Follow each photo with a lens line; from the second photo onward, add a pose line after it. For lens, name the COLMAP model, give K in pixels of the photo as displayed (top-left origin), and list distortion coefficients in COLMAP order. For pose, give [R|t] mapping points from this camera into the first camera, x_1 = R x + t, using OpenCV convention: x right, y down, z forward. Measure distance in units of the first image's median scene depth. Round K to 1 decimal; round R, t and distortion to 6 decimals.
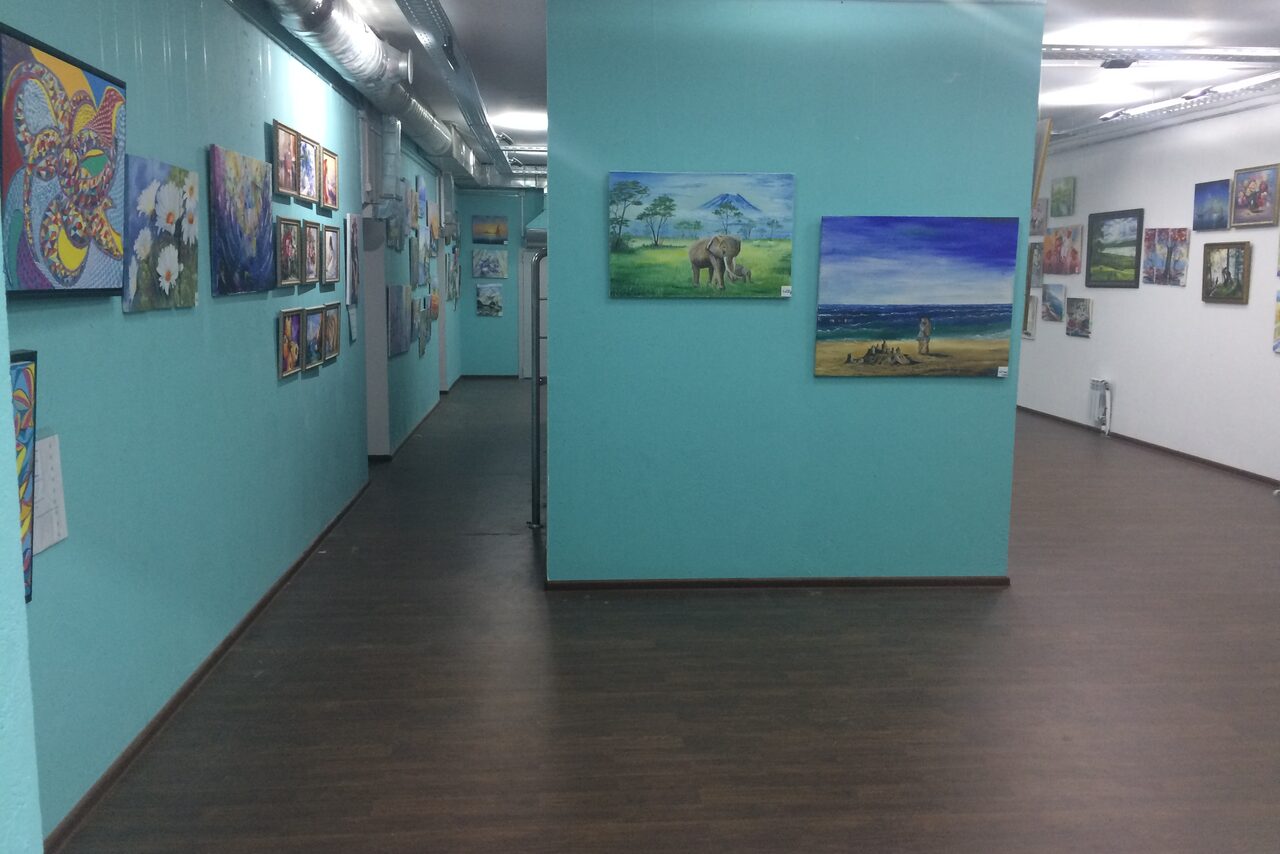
lens RADIAL K [[1058.9, 0, 640.0], [0, 1058.9, 427.0], [0, 0, 1]] dist [-0.003317, -0.083253]
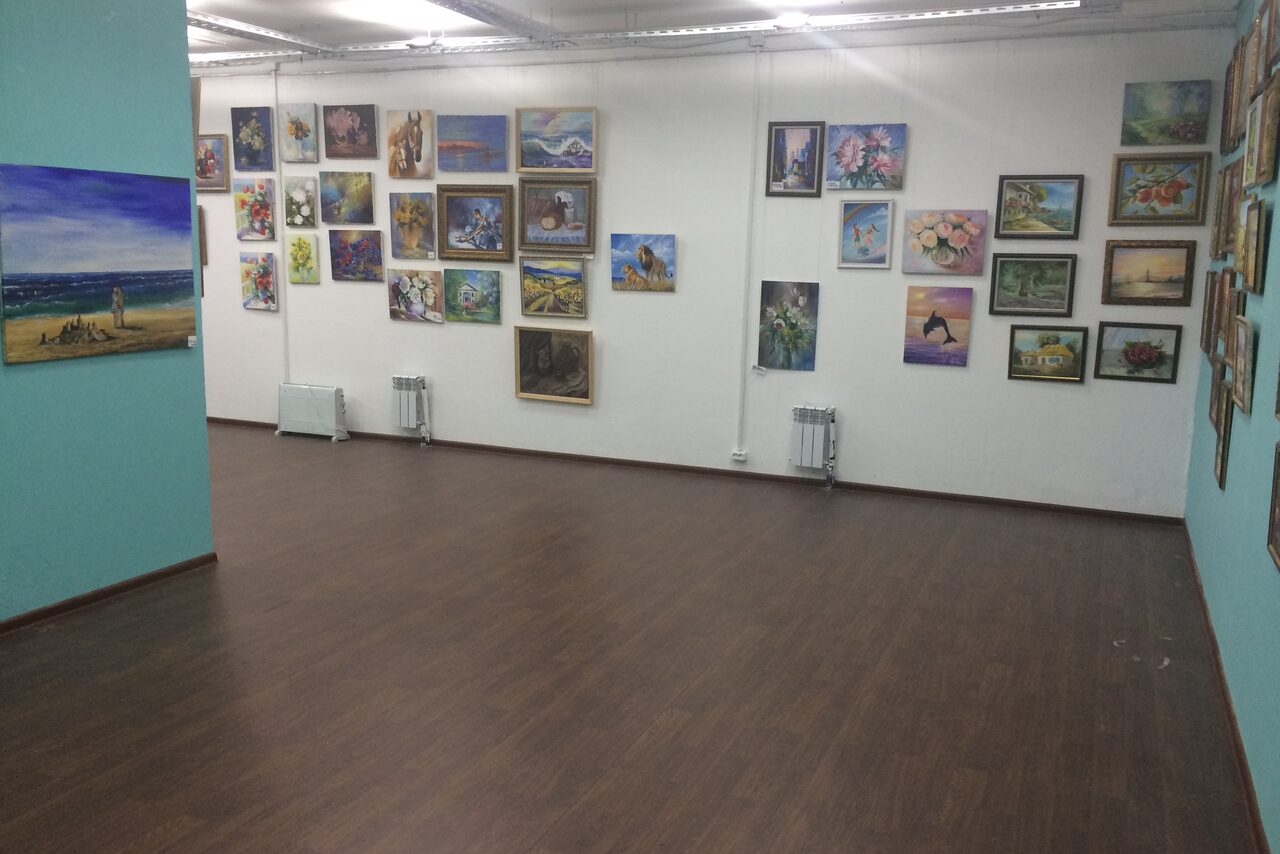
lens RADIAL K [[1058.9, 0, 640.0], [0, 1058.9, 427.0], [0, 0, 1]] dist [-0.003317, -0.083253]
pose [[0.413789, -0.141075, 0.899376, -0.356379], [0.104548, 0.988748, 0.106993, -0.035641], [-0.904350, 0.049756, 0.423882, 0.238293]]
